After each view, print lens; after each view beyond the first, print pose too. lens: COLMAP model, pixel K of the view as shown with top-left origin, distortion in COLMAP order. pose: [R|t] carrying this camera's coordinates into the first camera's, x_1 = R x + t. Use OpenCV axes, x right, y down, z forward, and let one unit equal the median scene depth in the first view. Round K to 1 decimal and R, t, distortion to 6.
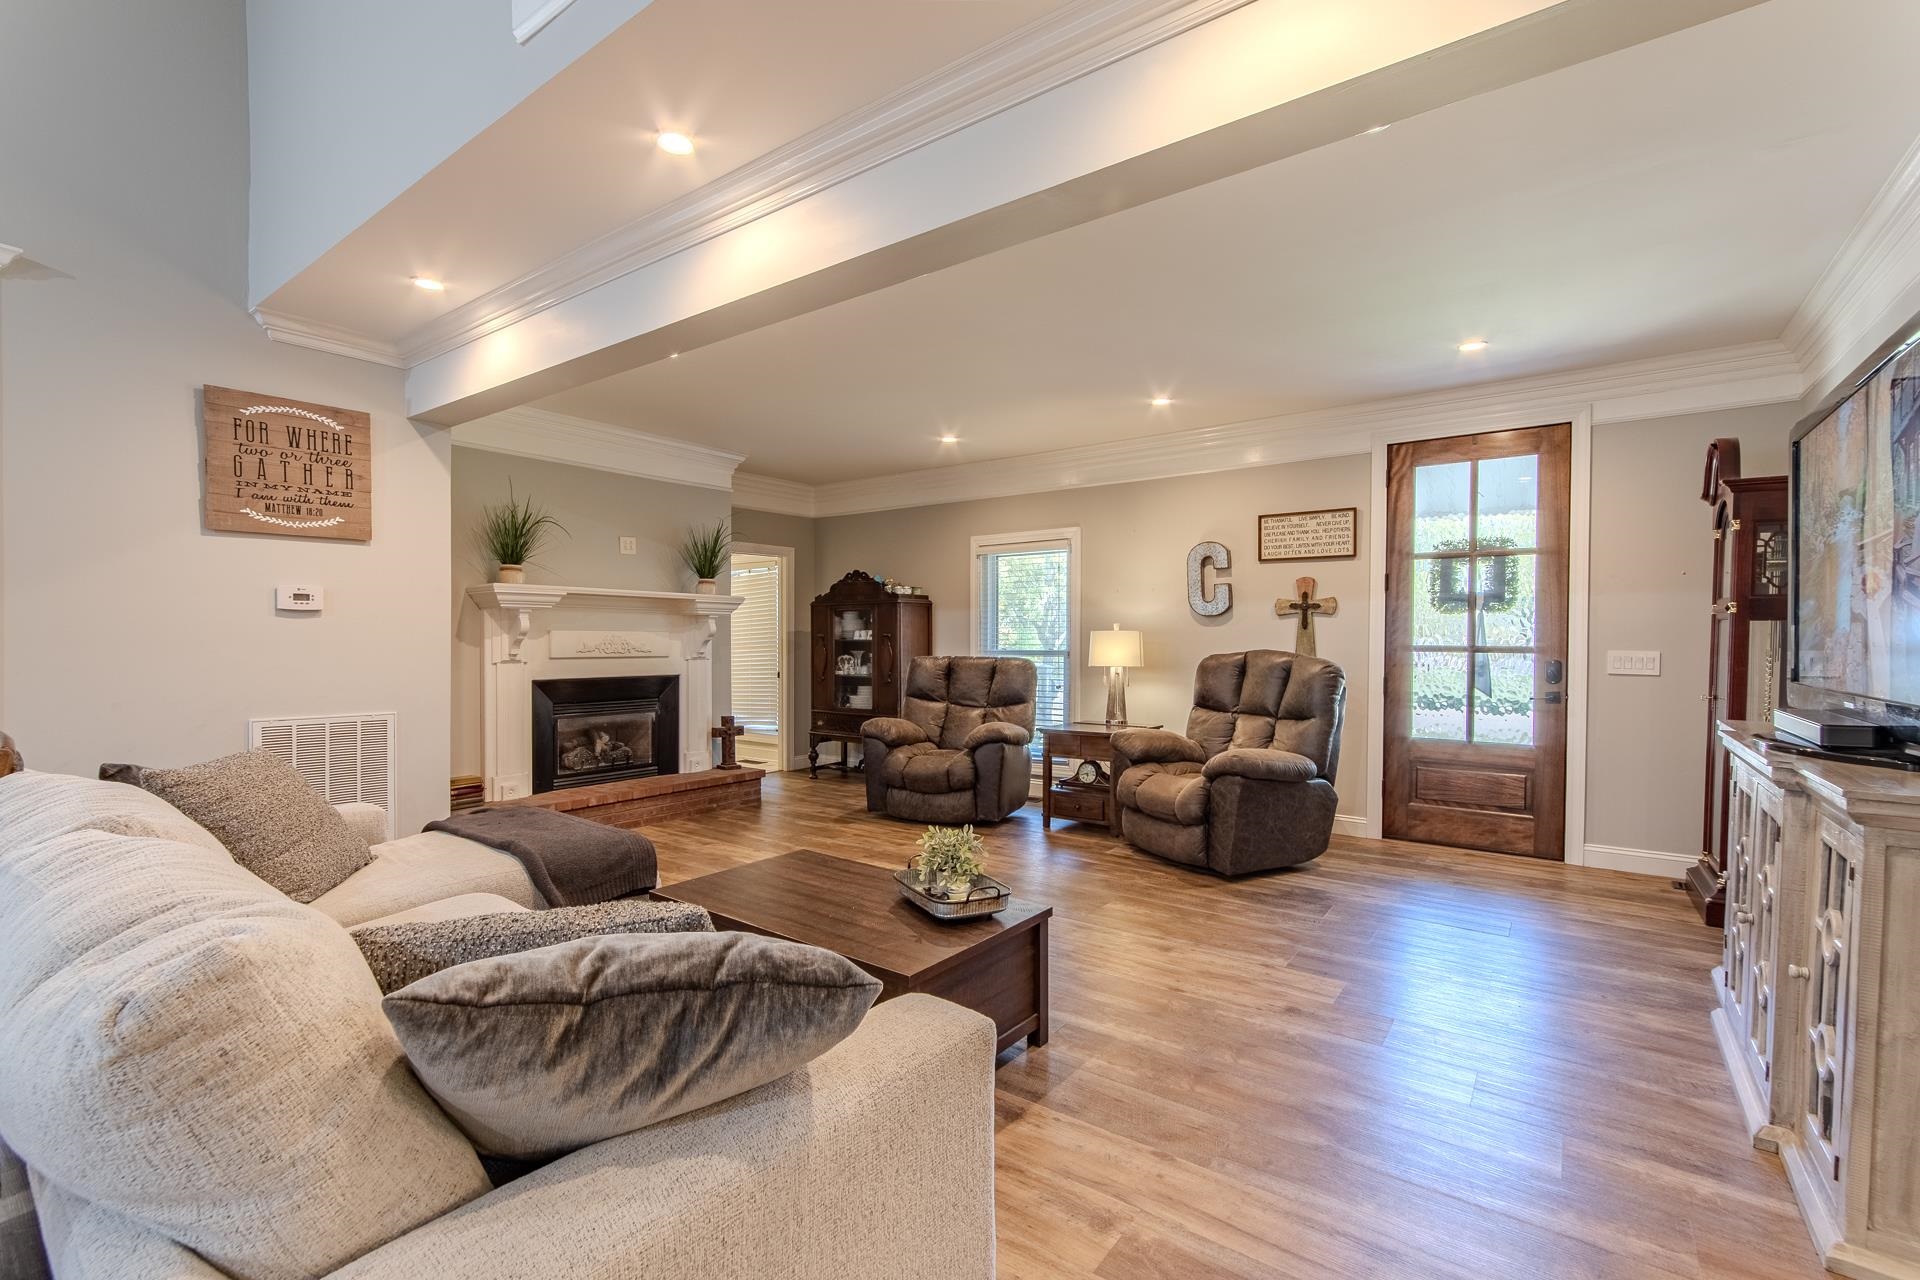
lens RADIAL K [[846.3, 0, 960.0], [0, 846.3, 640.0], [0, 0, 1]] dist [-0.000739, -0.000020]
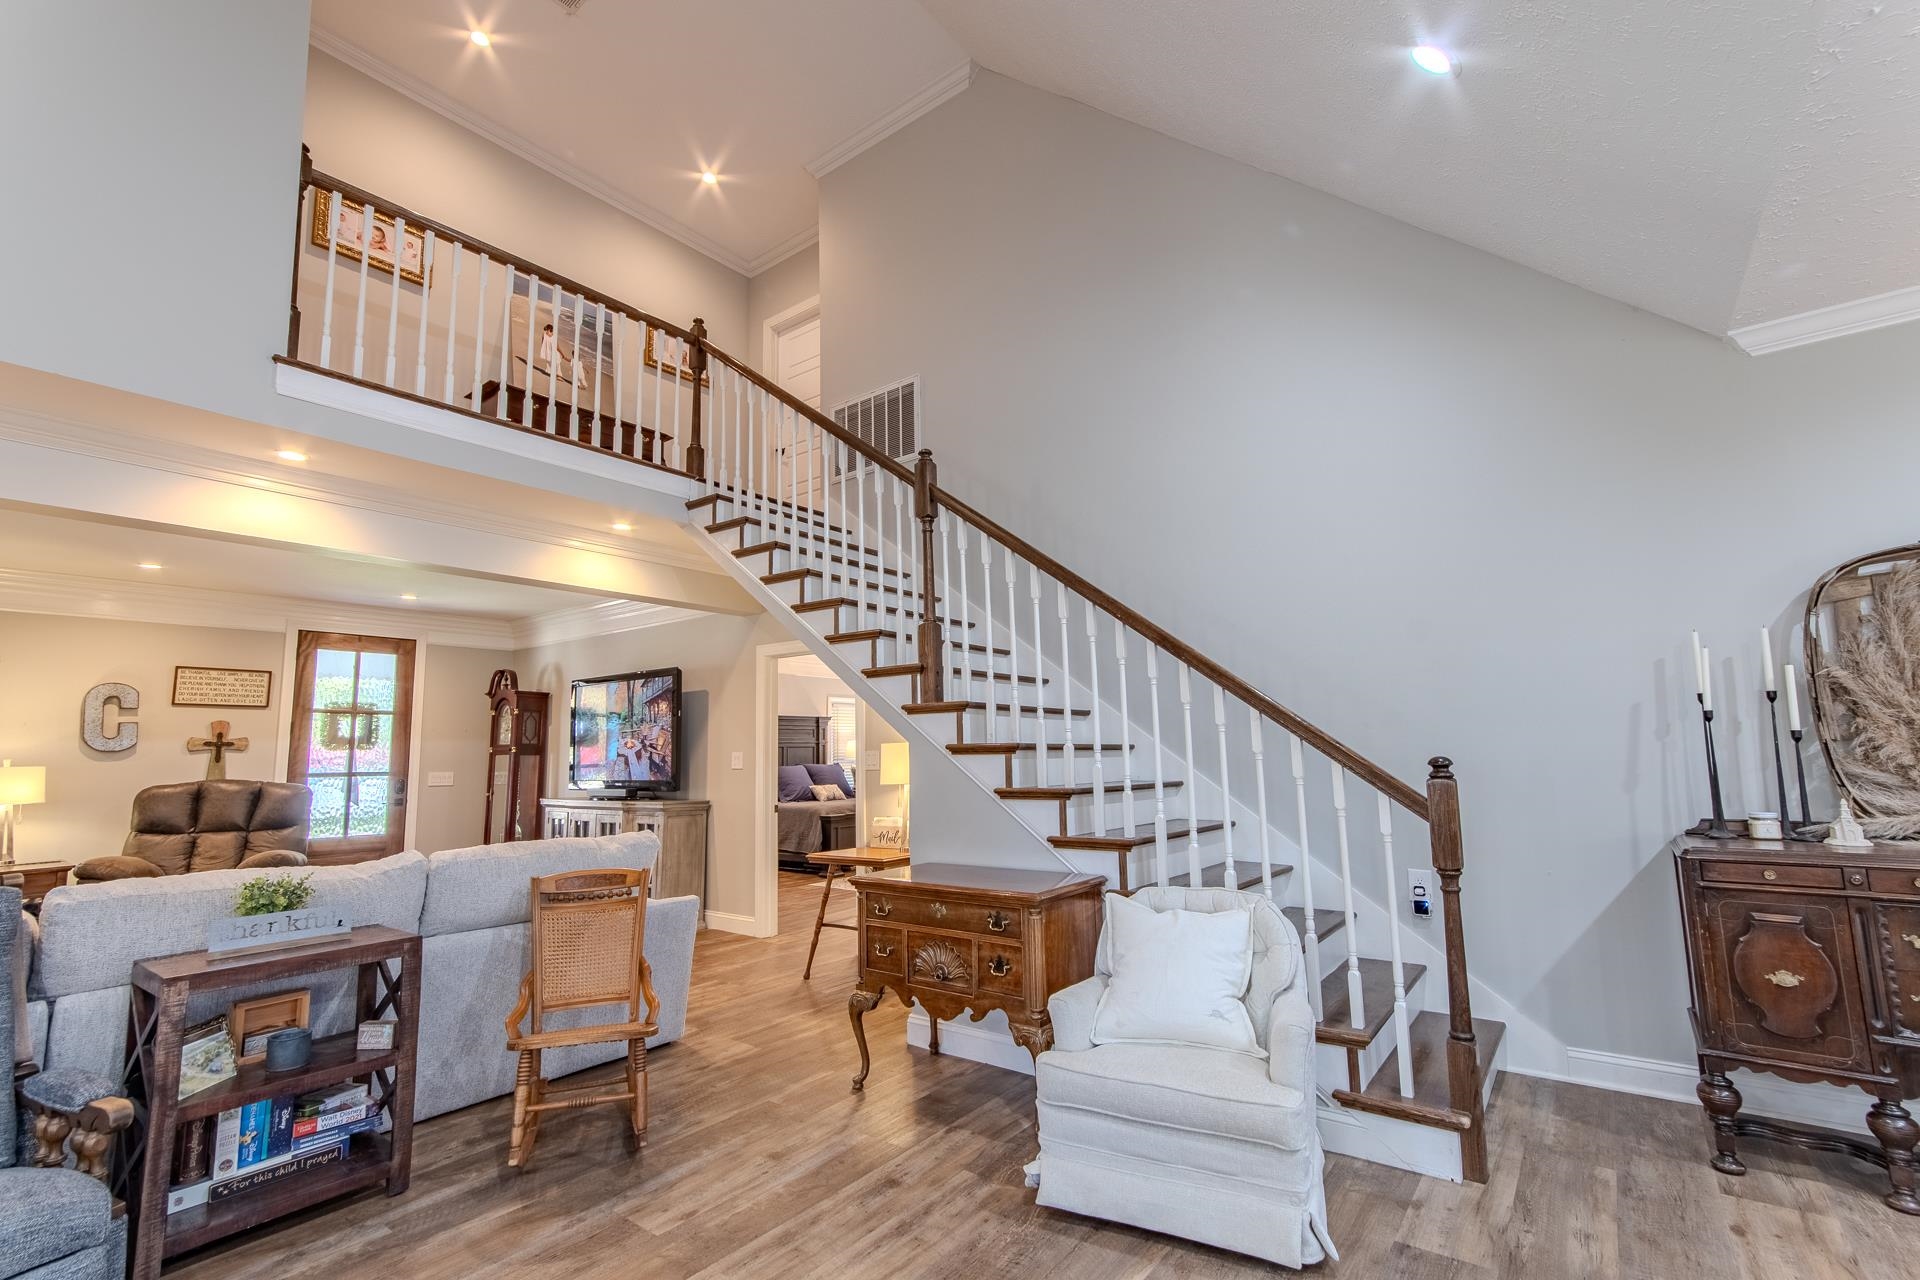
lens RADIAL K [[846.3, 0, 960.0], [0, 846.3, 640.0], [0, 0, 1]] dist [-0.000739, -0.000020]
pose [[0.006150, 0.126720, 0.991919, -0.913724], [0.015728, 0.991803, -0.126803, -0.017894], [-0.999857, 0.016381, 0.004107, -0.113694]]
